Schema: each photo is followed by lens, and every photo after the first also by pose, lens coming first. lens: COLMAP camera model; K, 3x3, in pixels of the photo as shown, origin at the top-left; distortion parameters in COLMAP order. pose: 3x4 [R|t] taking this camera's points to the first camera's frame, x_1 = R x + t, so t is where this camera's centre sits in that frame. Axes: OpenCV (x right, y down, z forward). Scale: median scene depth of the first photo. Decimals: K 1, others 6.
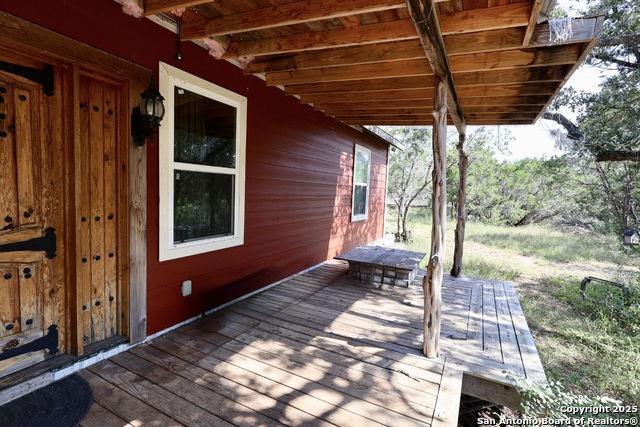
lens RADIAL K [[307.8, 0, 319.8], [0, 307.8, 214.5], [0, 0, 1]] dist [0.006102, 0.000572]
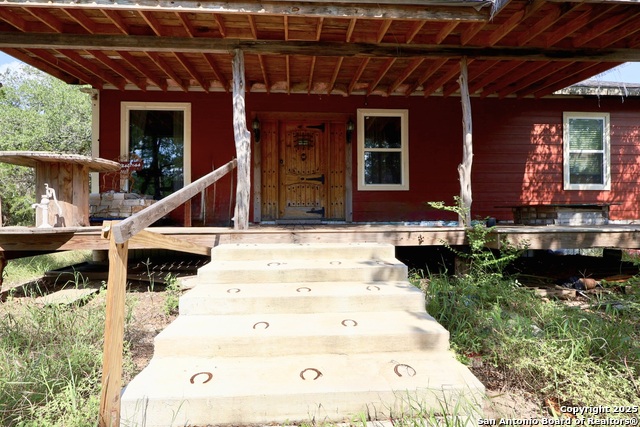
lens RADIAL K [[293.4, 0, 319.6], [0, 293.4, 213.1], [0, 0, 1]] dist [-0.000789, 0.001055]
pose [[0.514759, -0.047421, -0.856023, 1.121725], [-0.040721, 0.995990, -0.079662, 0.465633], [0.856368, 0.075865, 0.510763, -0.347480]]
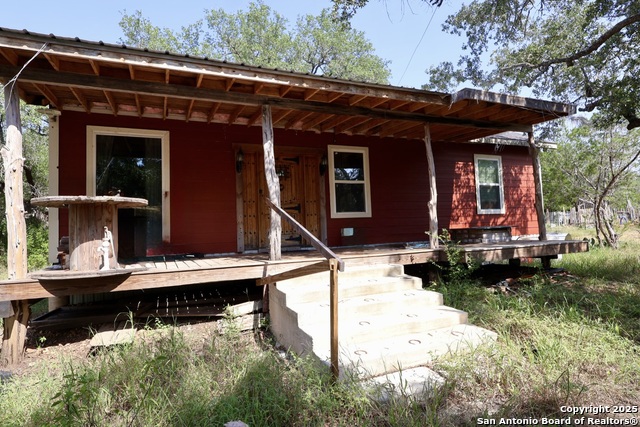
lens RADIAL K [[349.1, 0, 319.8], [0, 349.1, 214.2], [0, 0, 1]] dist [0.022176, -0.000668]
pose [[0.770532, -0.101343, -0.629293, 1.144211], [0.021894, 0.990905, -0.132770, 0.459095], [0.637025, 0.088526, 0.765743, -1.194402]]
